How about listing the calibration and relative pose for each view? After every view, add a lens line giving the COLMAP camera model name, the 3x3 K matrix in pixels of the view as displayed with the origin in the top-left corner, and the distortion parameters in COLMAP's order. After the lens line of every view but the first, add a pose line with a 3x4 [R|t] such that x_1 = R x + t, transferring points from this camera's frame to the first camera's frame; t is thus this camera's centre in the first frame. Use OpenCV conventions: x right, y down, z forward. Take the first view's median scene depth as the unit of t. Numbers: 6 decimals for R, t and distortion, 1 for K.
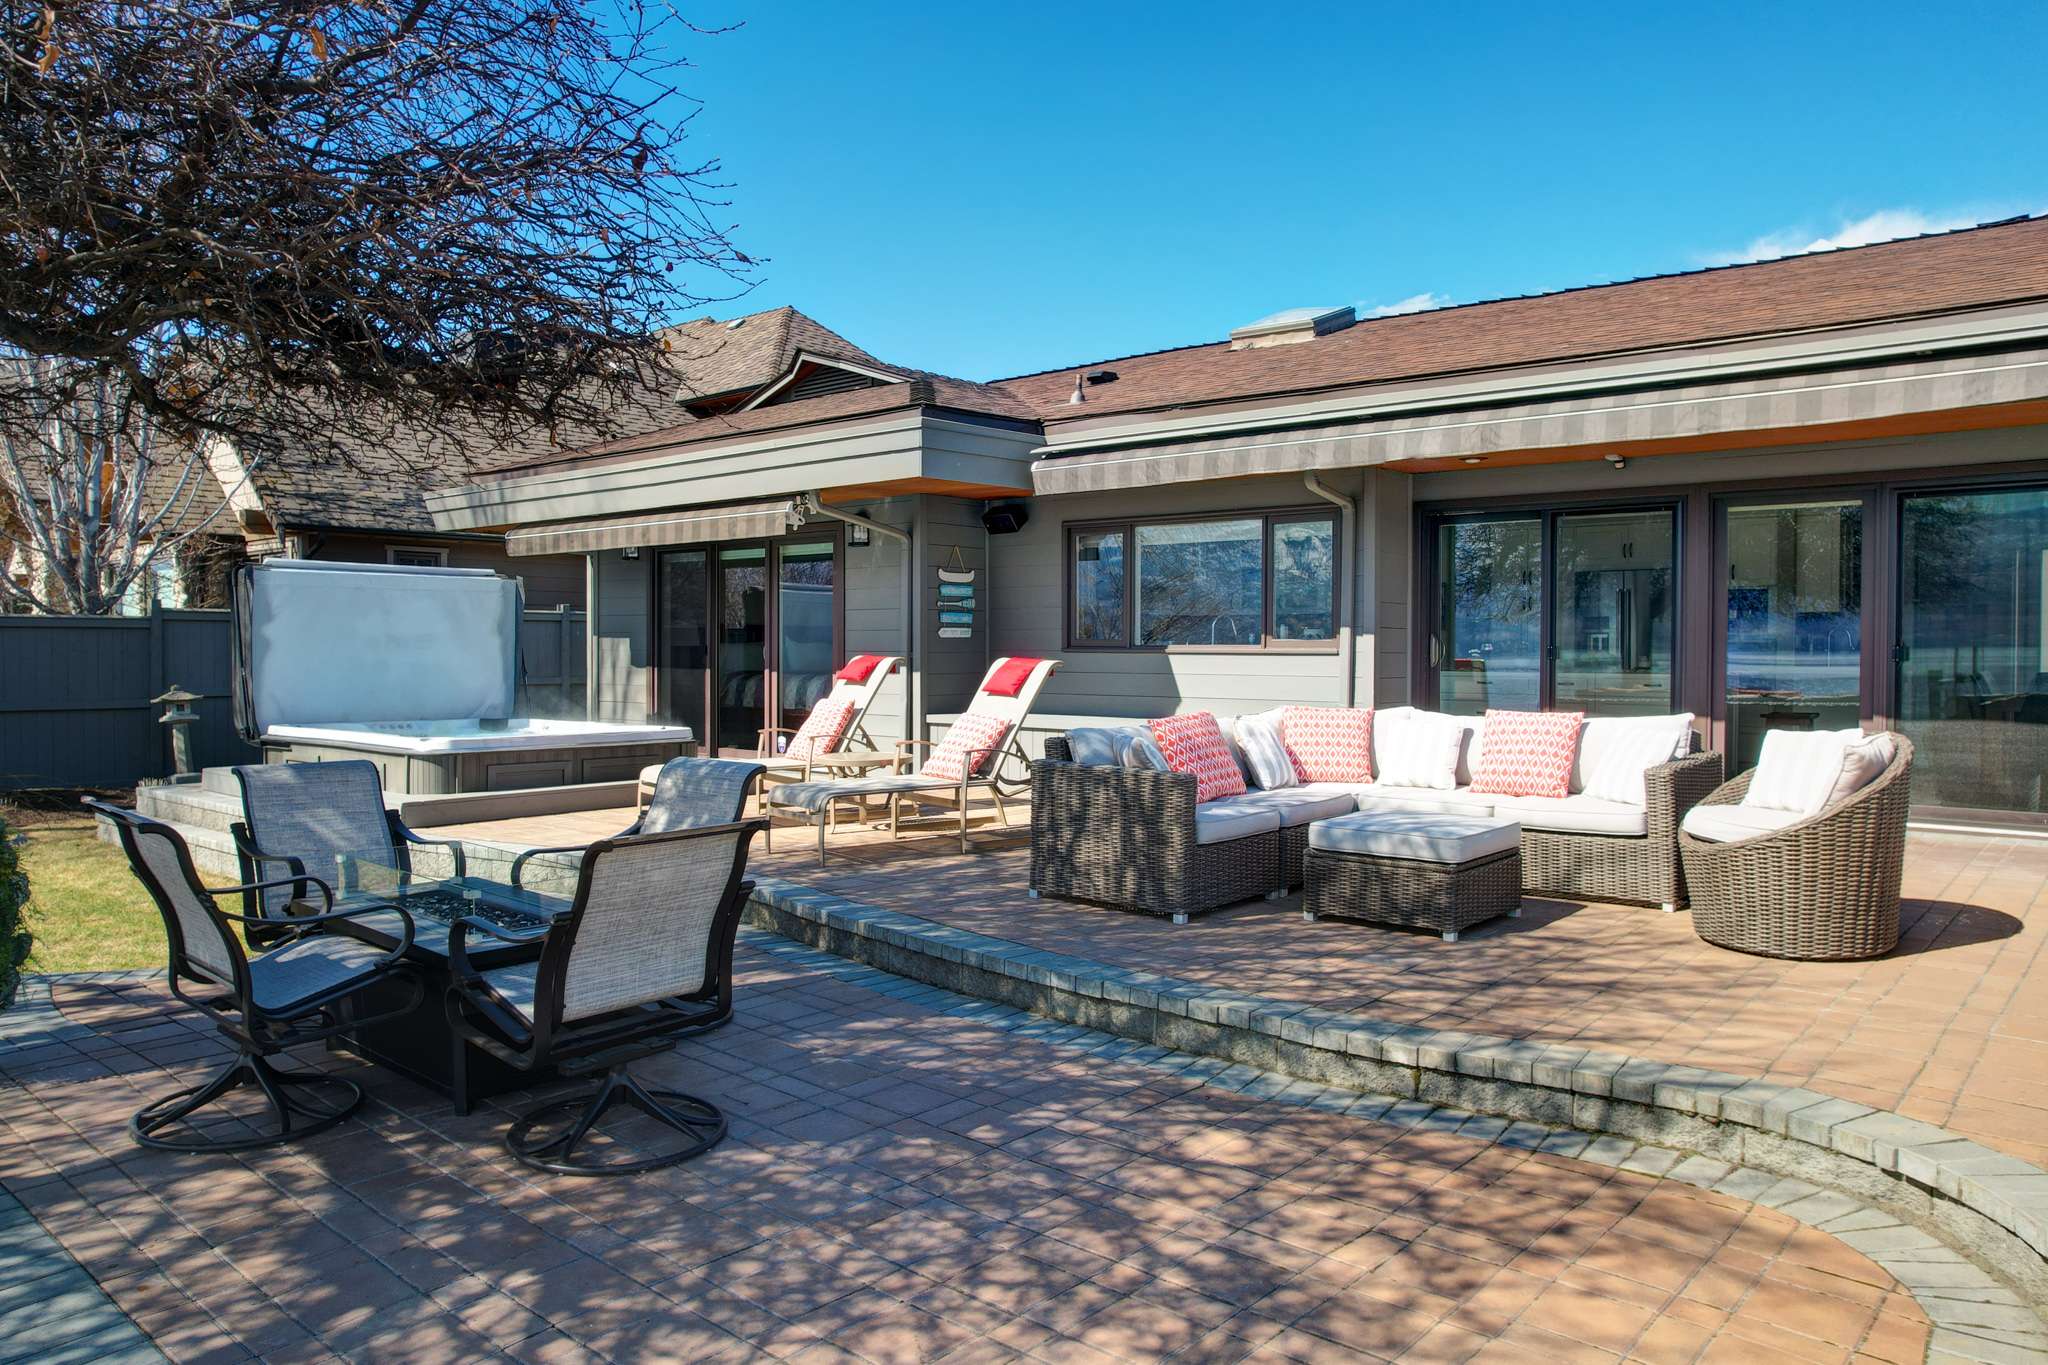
lens RADIAL K [[1315.2, 0, 1024.0], [0, 1315.2, 682.5], [0, 0, 1]] dist [-0.052533, 0.039789]
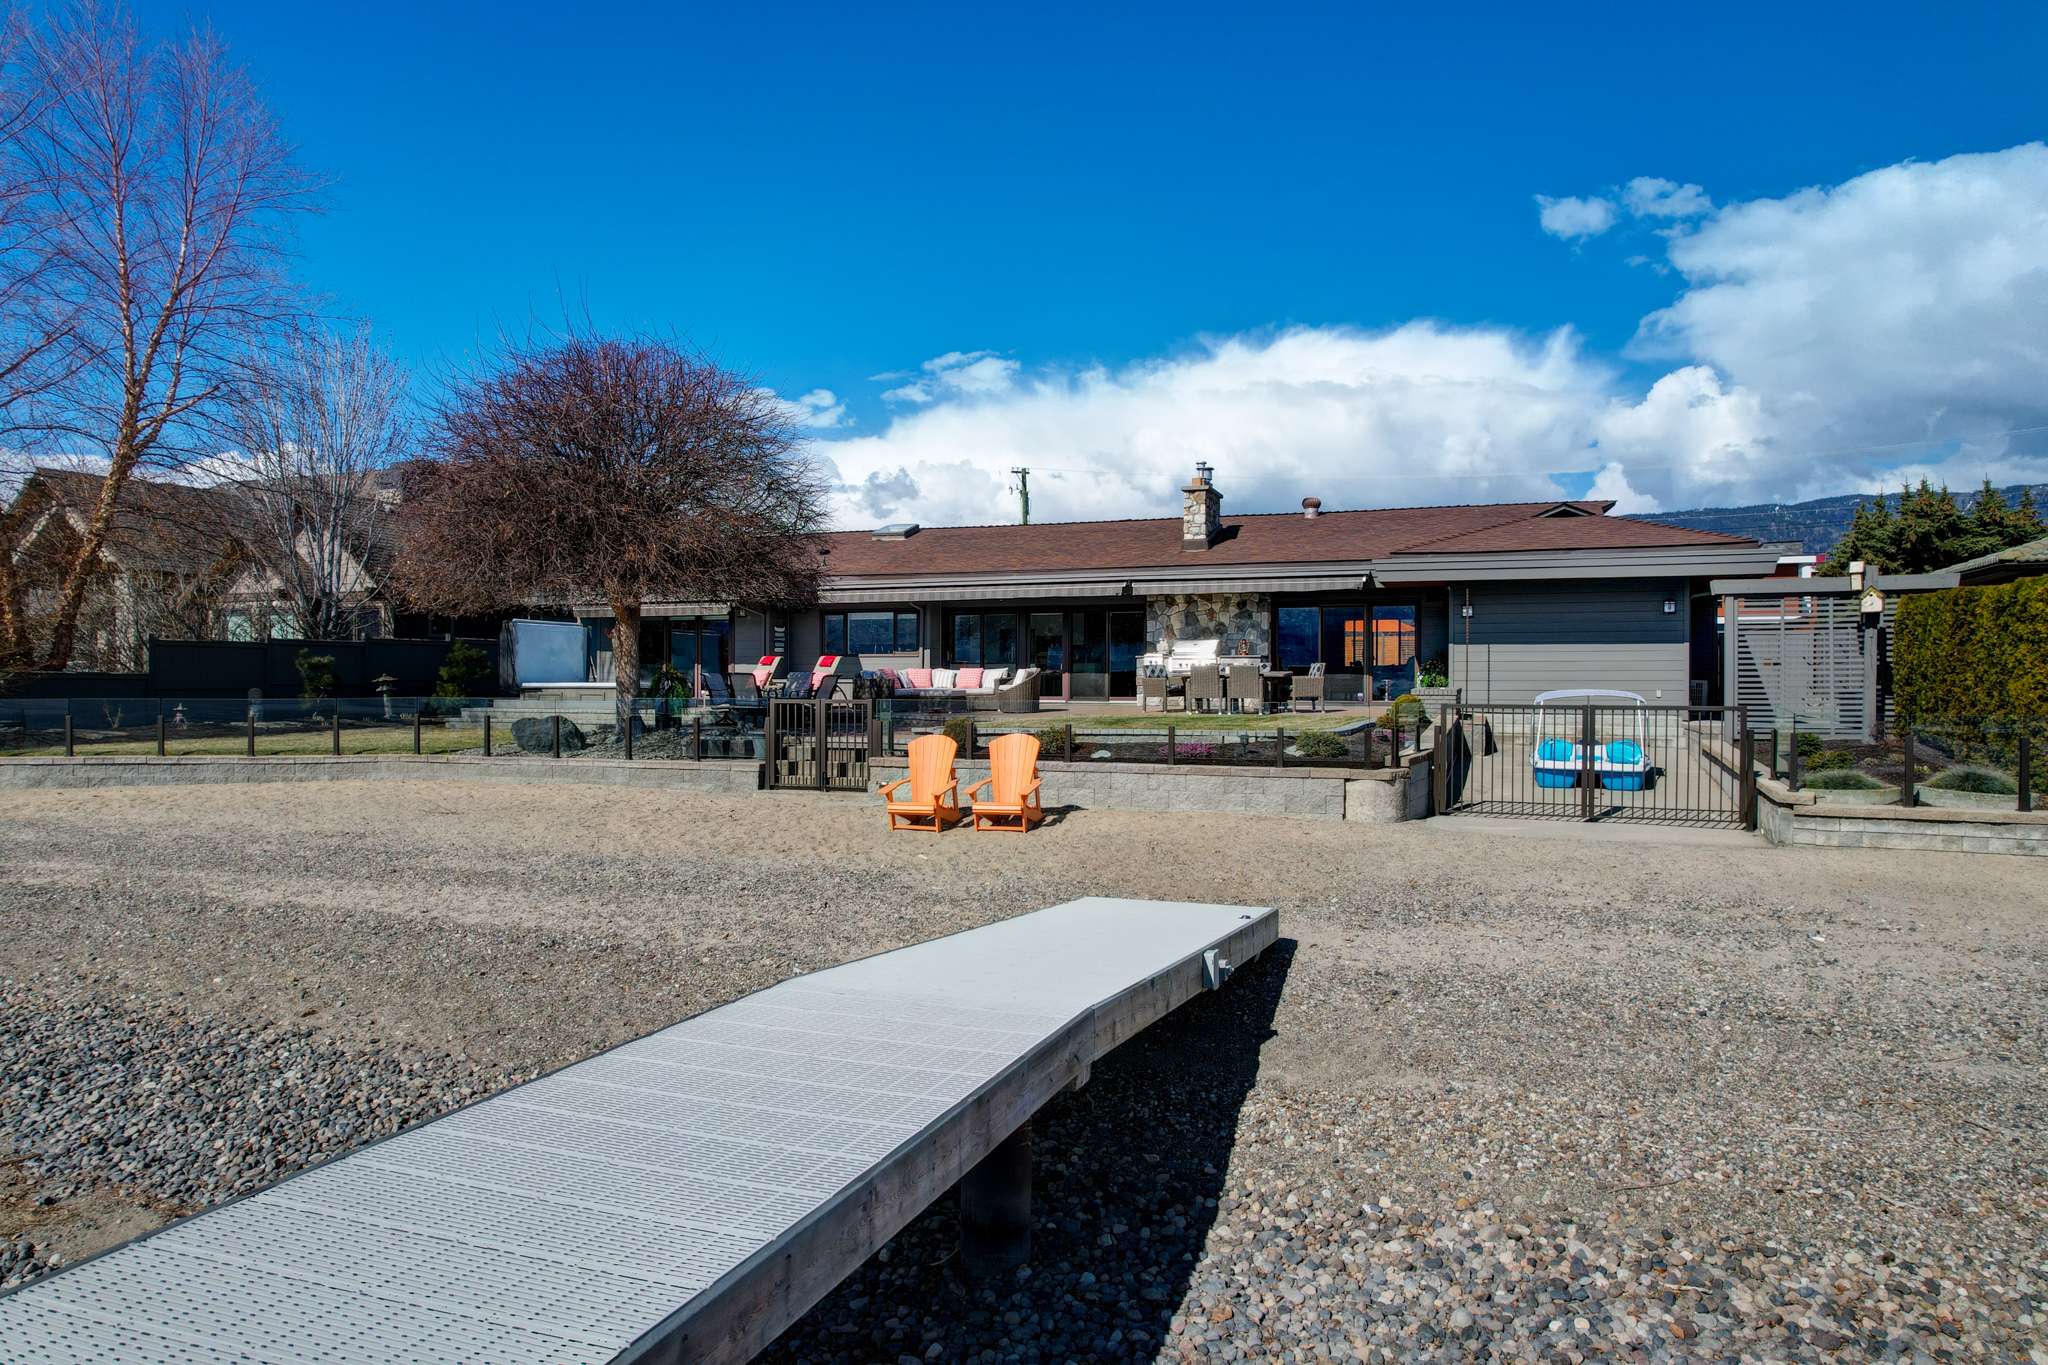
lens RADIAL K [[1315.2, 0, 1024.0], [0, 1315.2, 682.5], [0, 0, 1]] dist [-0.052533, 0.039789]
pose [[0.937348, -0.002654, 0.348385, -0.652466], [0.011829, 0.999637, -0.024212, 0.126512], [-0.348195, 0.026816, 0.937039, -2.141827]]
